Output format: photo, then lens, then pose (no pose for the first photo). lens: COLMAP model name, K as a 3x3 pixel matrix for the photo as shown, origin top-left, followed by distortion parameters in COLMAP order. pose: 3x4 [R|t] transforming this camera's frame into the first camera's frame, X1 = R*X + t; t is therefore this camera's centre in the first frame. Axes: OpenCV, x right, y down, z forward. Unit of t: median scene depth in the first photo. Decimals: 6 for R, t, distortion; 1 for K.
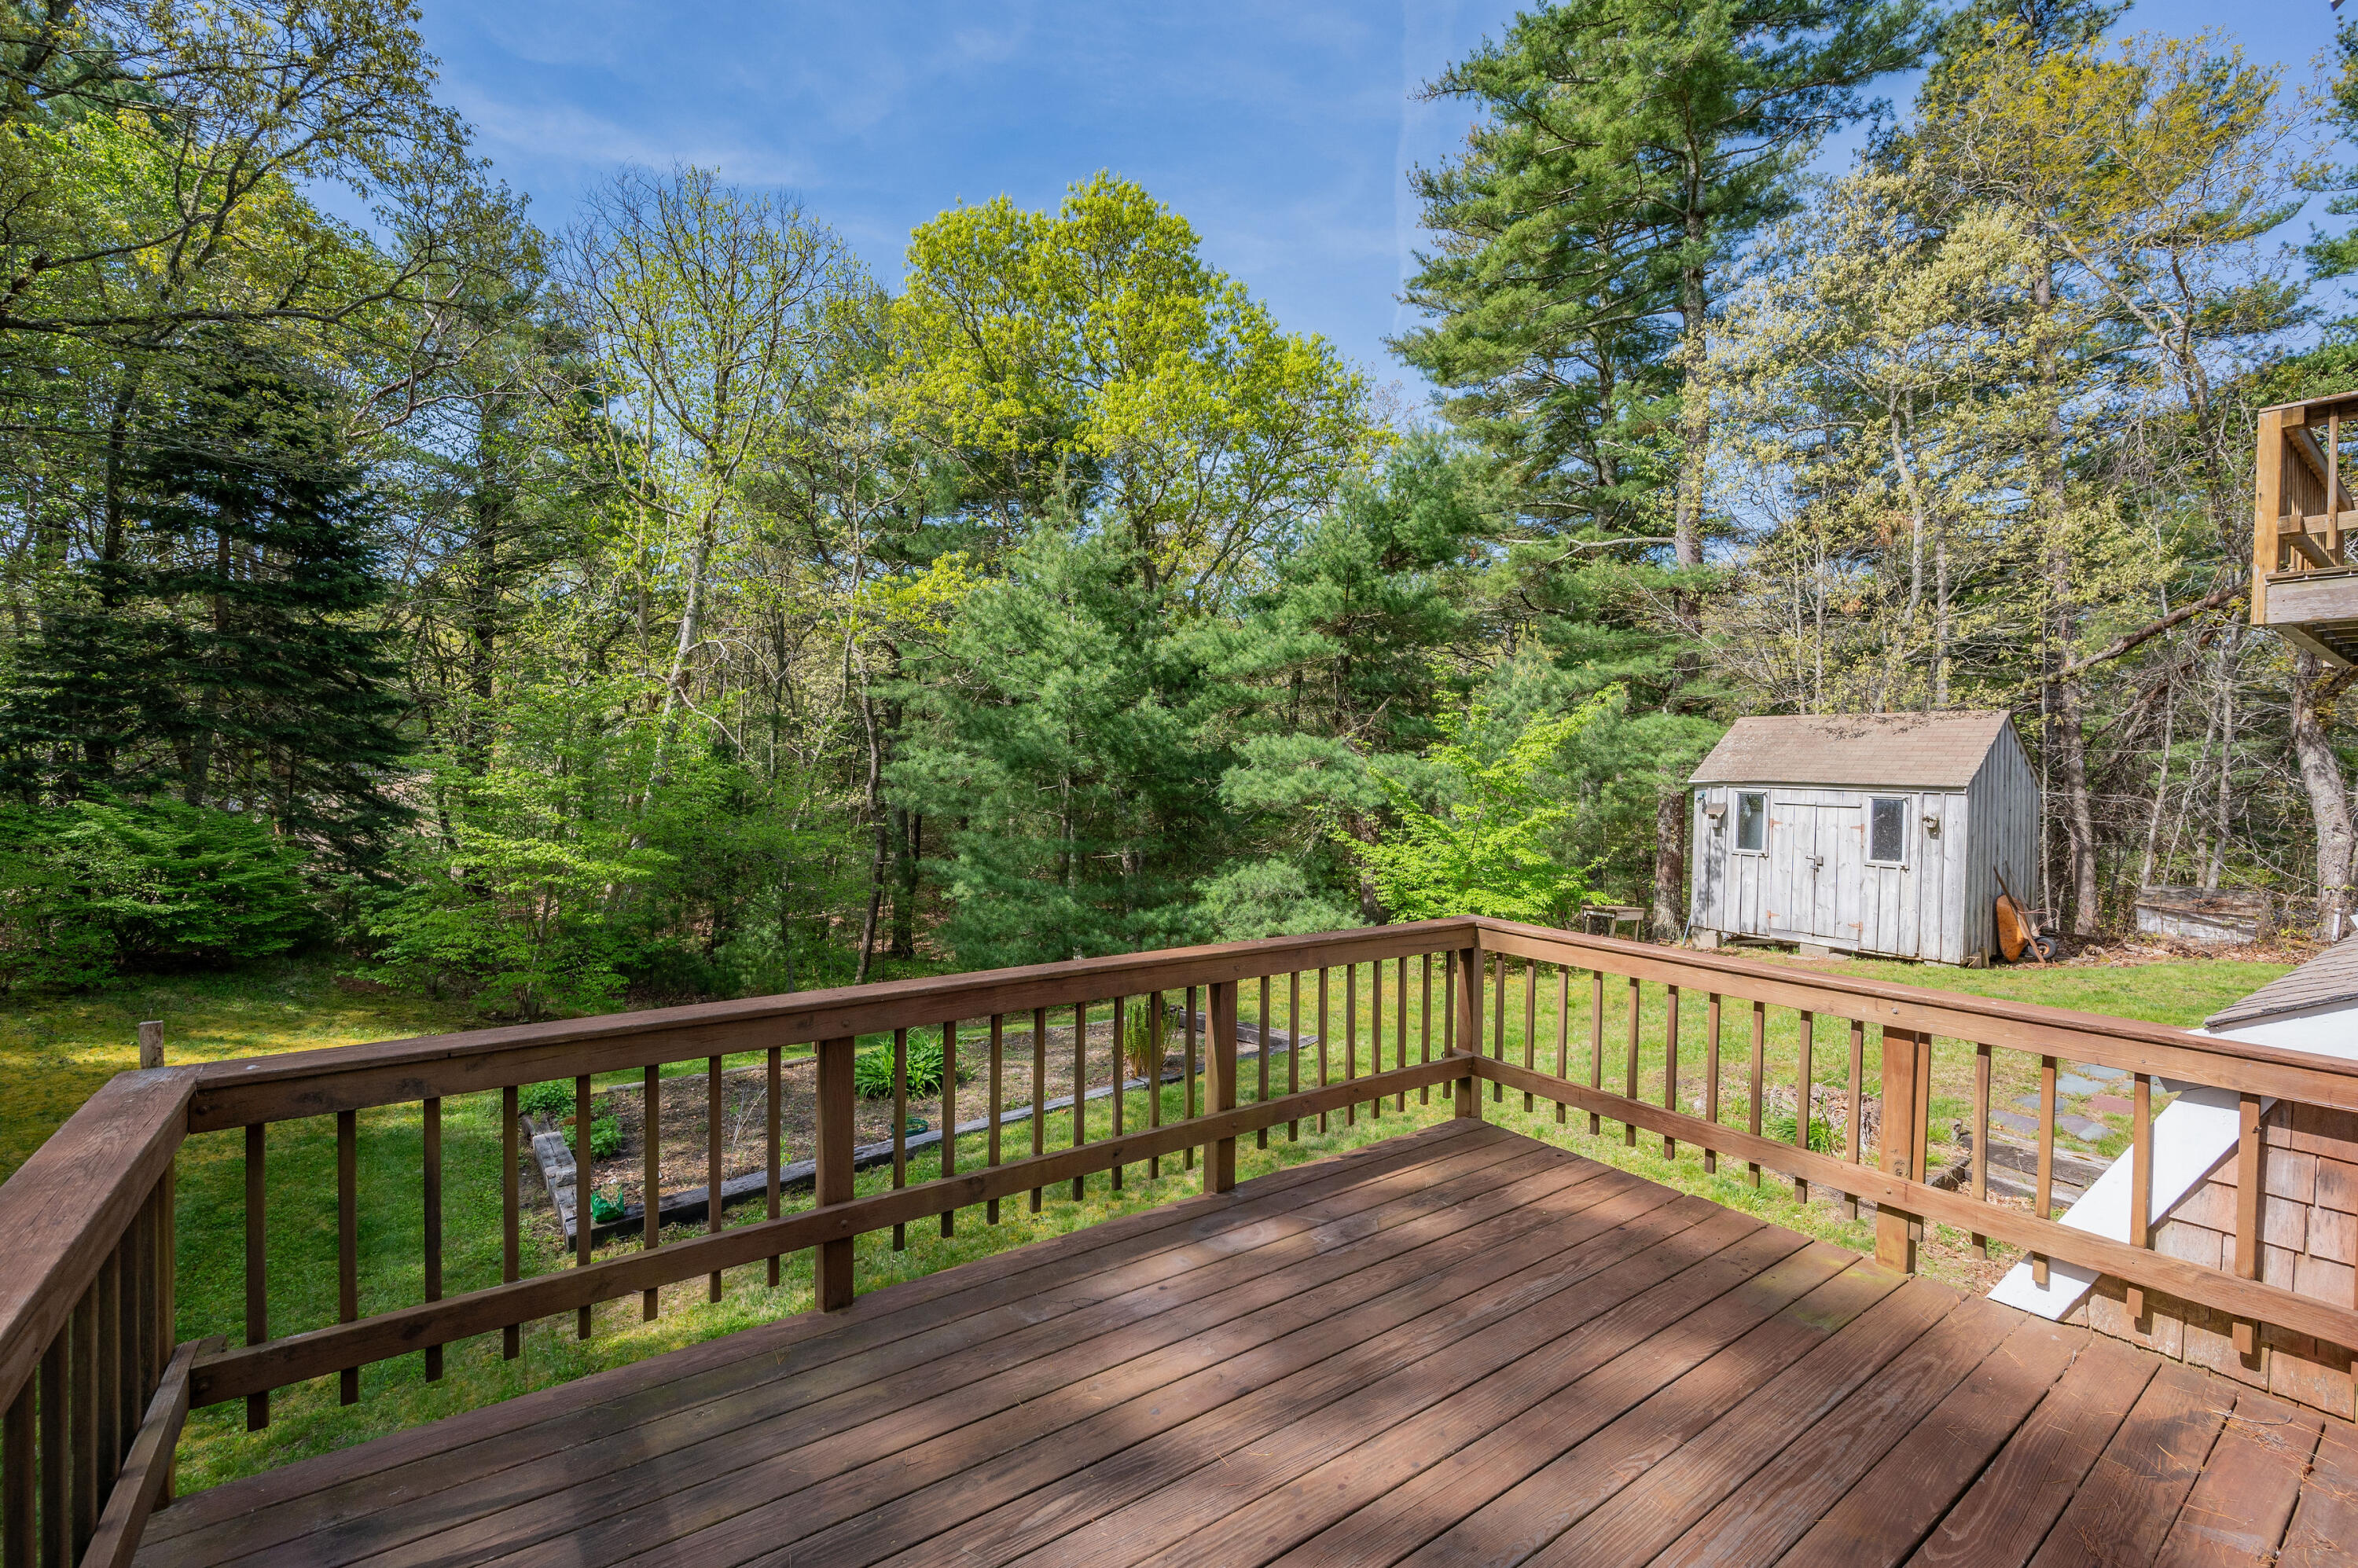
lens RADIAL K [[984.1, 0, 1177.6], [0, 984.1, 778.9], [0, 0, 1]] dist [-0.000232, 0.000089]
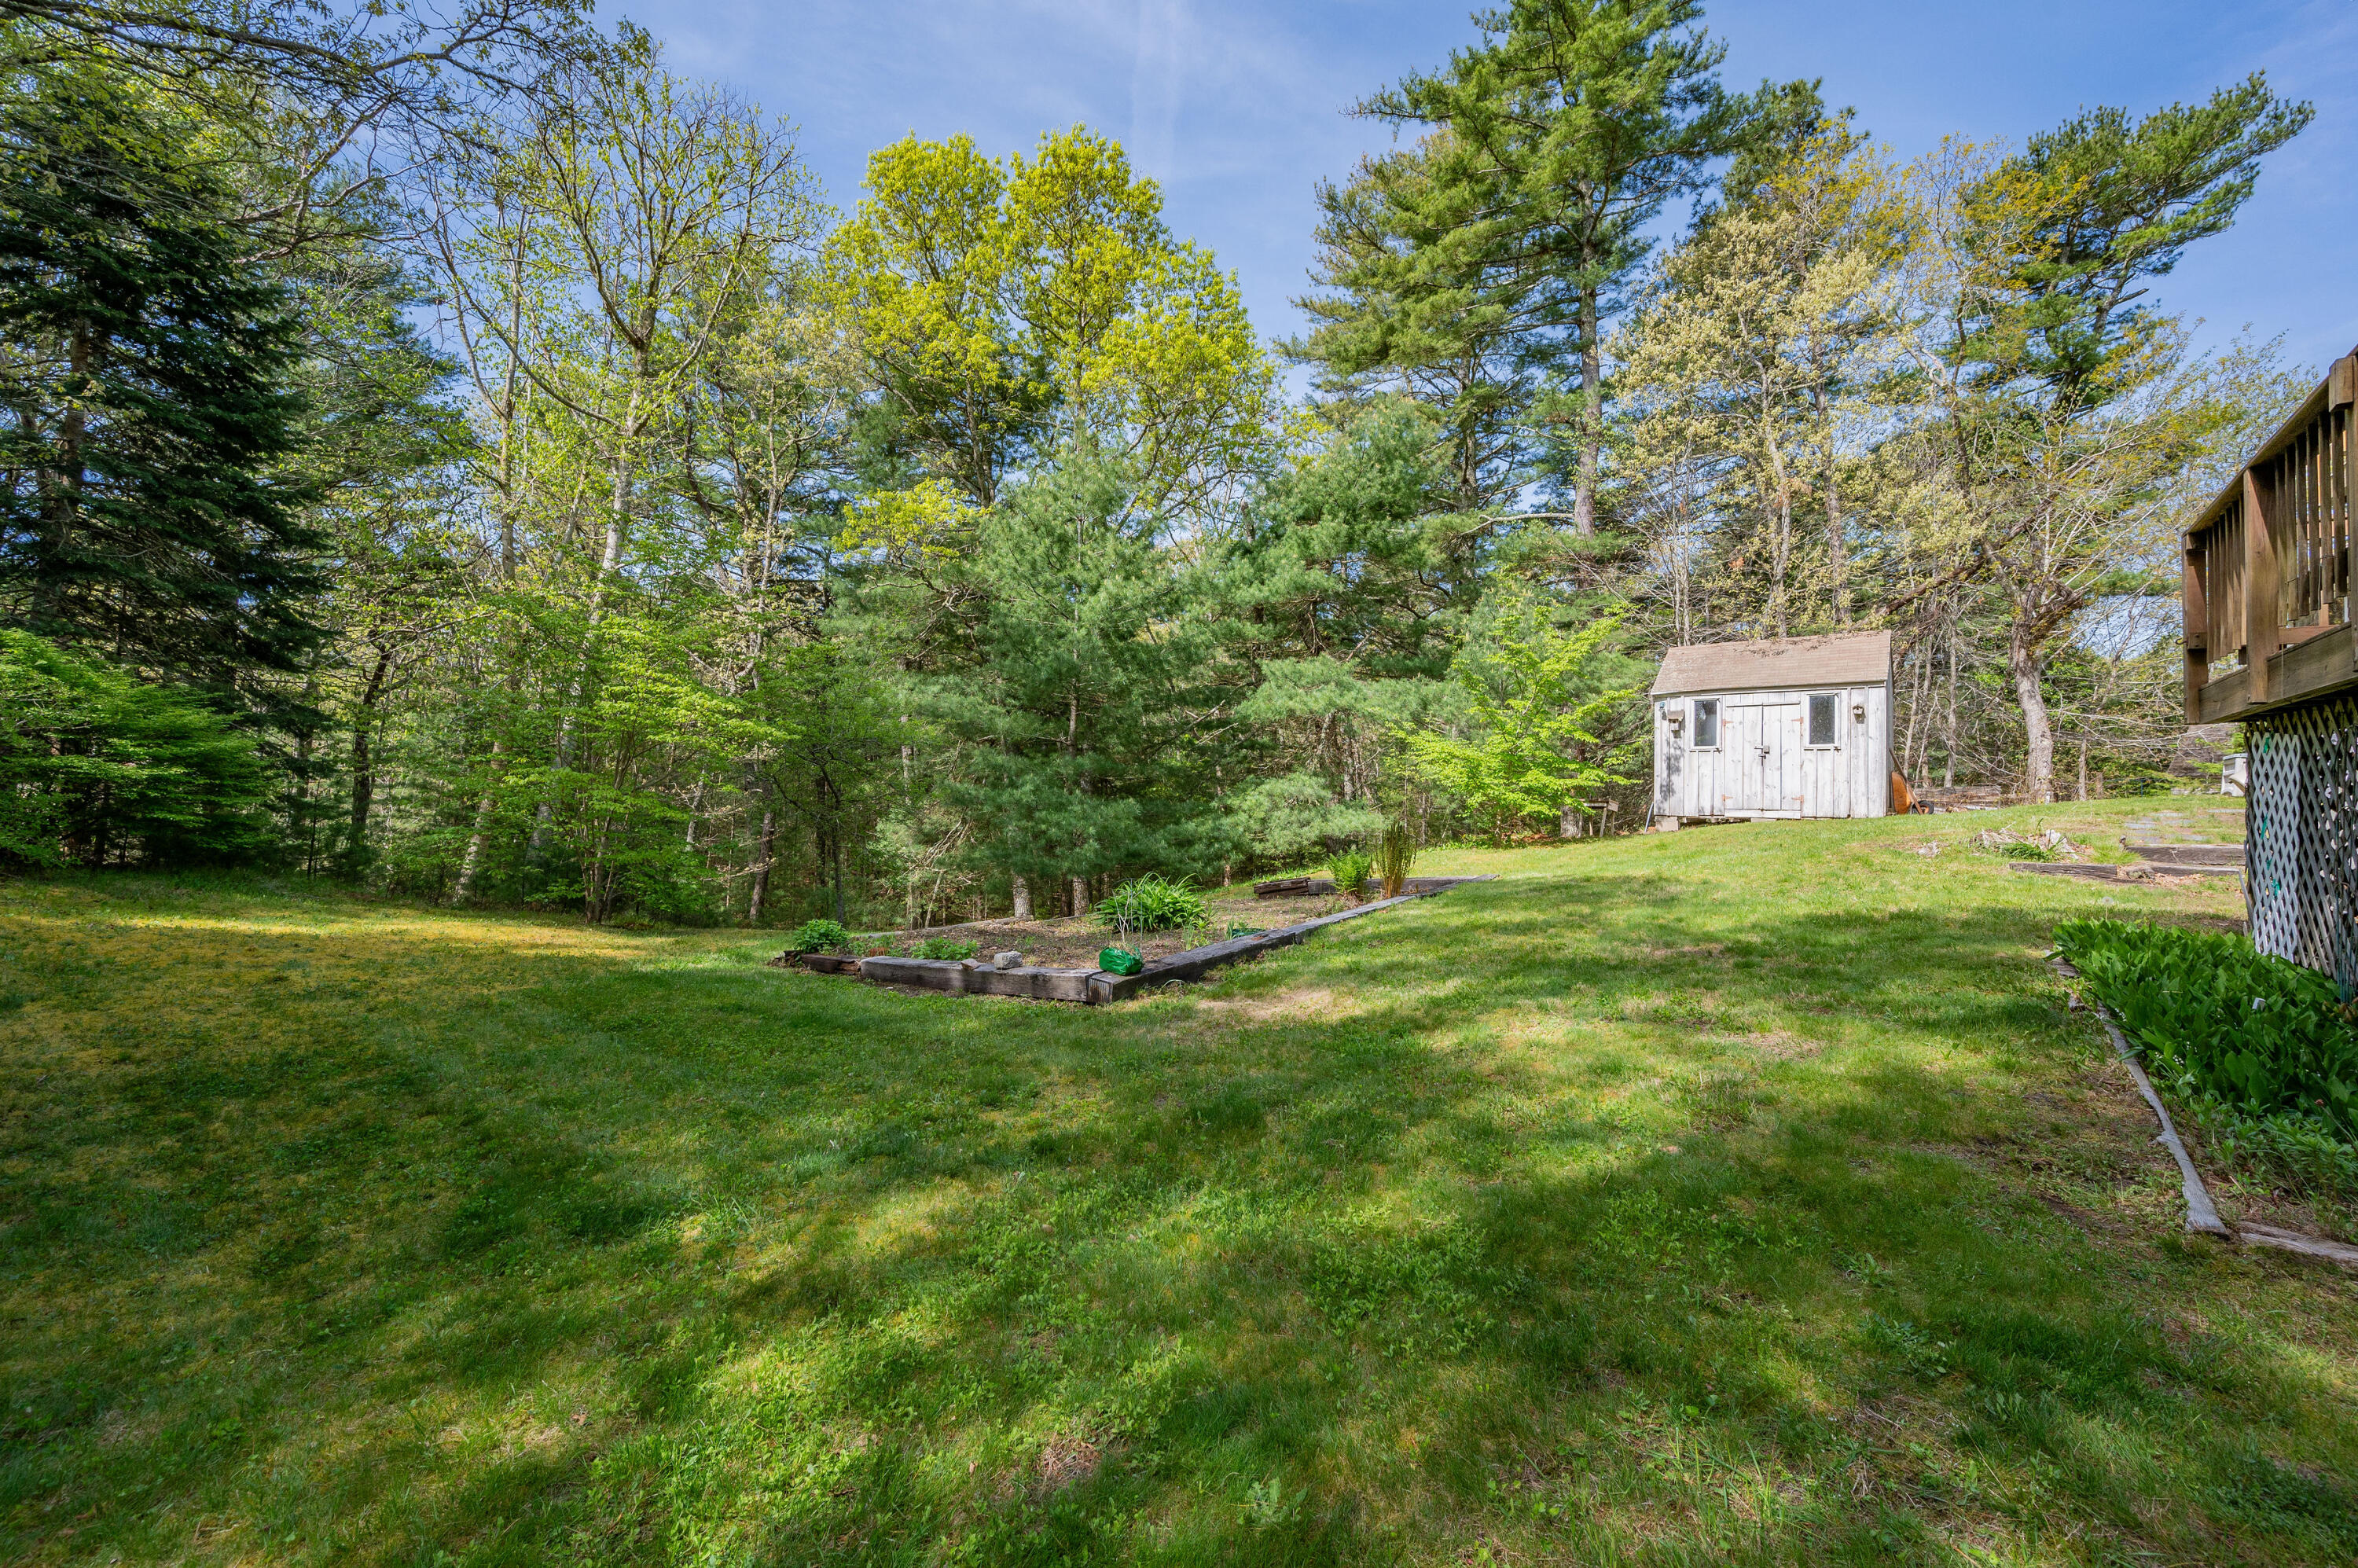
lens RADIAL K [[944.4, 0, 1182.4], [0, 944.4, 783.5], [0, 0, 1]] dist [0.000537, -0.000057]
pose [[0.961853, -0.005662, 0.273510, -0.347785], [0.010514, 0.999812, -0.016280, 0.124916], [-0.273366, 0.018535, 0.961731, 0.049895]]
